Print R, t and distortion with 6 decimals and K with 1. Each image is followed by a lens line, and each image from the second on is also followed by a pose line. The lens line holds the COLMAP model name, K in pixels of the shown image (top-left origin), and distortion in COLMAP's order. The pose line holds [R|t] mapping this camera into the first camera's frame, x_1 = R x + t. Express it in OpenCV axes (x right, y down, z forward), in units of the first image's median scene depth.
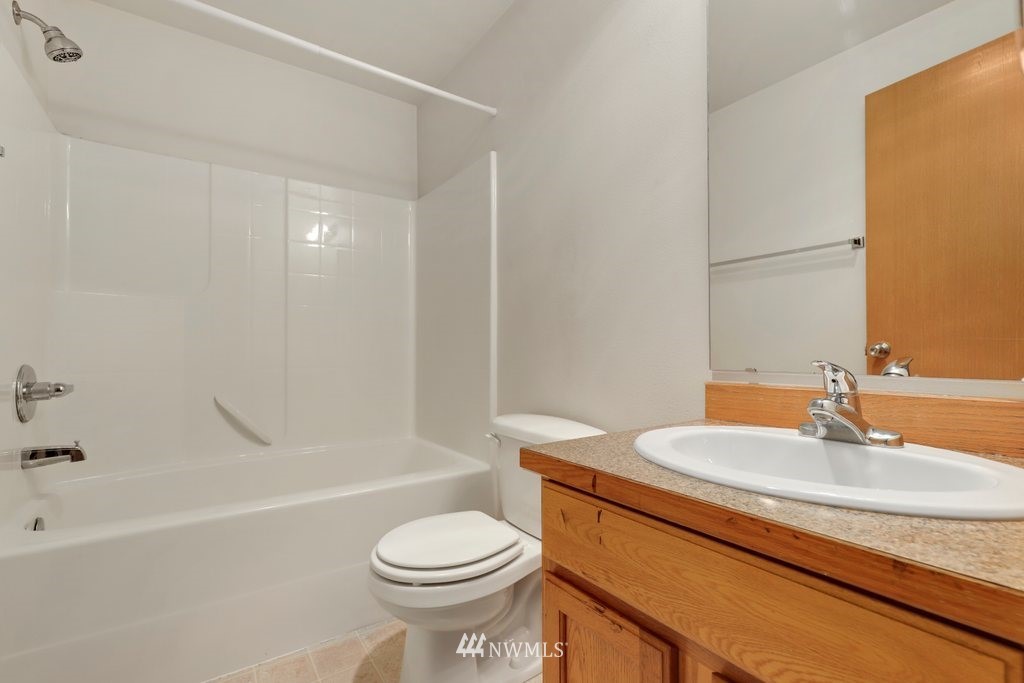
lens RADIAL K [[462.9, 0, 510.2], [0, 462.9, 341.8], [0, 0, 1]] dist [0.001311, -0.000270]
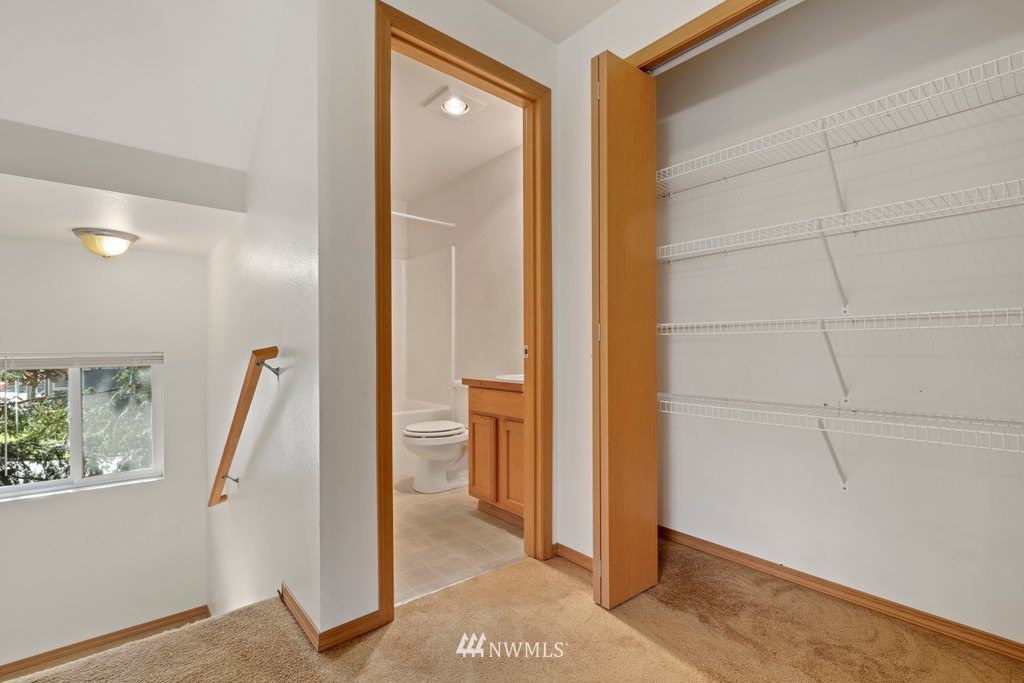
lens RADIAL K [[462.9, 0, 520.7], [0, 462.9, 351.7], [0, 0, 1]] dist [0.001311, -0.000270]
pose [[0.993518, 0.003937, 0.113603, 0.034704], [-0.006971, 0.999629, 0.026322, -0.028605], [-0.113458, -0.026944, 0.993177, -1.300174]]
